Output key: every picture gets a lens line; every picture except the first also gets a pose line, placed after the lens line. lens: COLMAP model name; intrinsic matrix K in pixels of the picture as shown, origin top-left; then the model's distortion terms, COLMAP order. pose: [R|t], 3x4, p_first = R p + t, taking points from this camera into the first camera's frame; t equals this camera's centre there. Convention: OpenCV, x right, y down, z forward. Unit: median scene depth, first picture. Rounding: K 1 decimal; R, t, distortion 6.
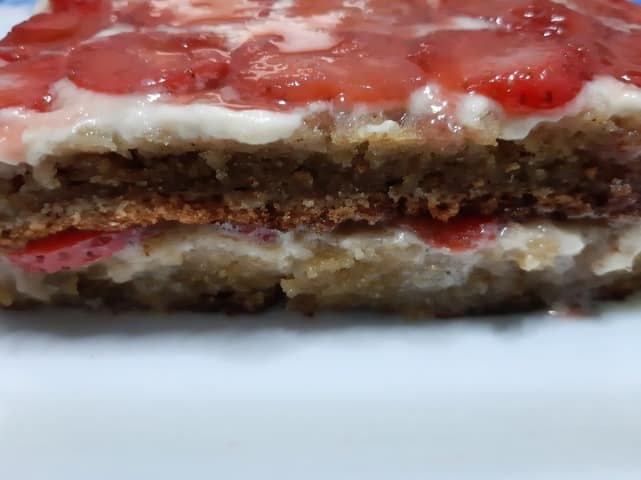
lens RADIAL K [[508.1, 0, 321.2], [0, 508.1, 206.4], [0, 0, 1]] dist [-0.044515, -0.000443]
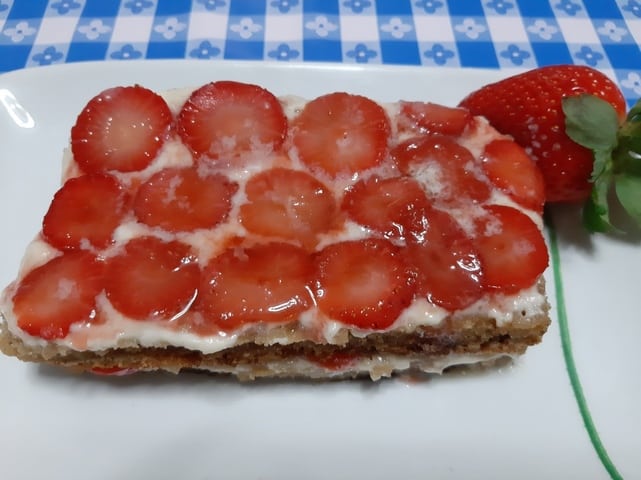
lens RADIAL K [[508.1, 0, 321.2], [0, 508.1, 206.4], [0, 0, 1]] dist [-0.044515, -0.000443]
pose [[0.999205, 0.039645, -0.004222, 0.235649], [-0.036238, 0.947235, 0.318485, -1.135628], [0.016625, -0.318078, 0.947919, -0.551524]]
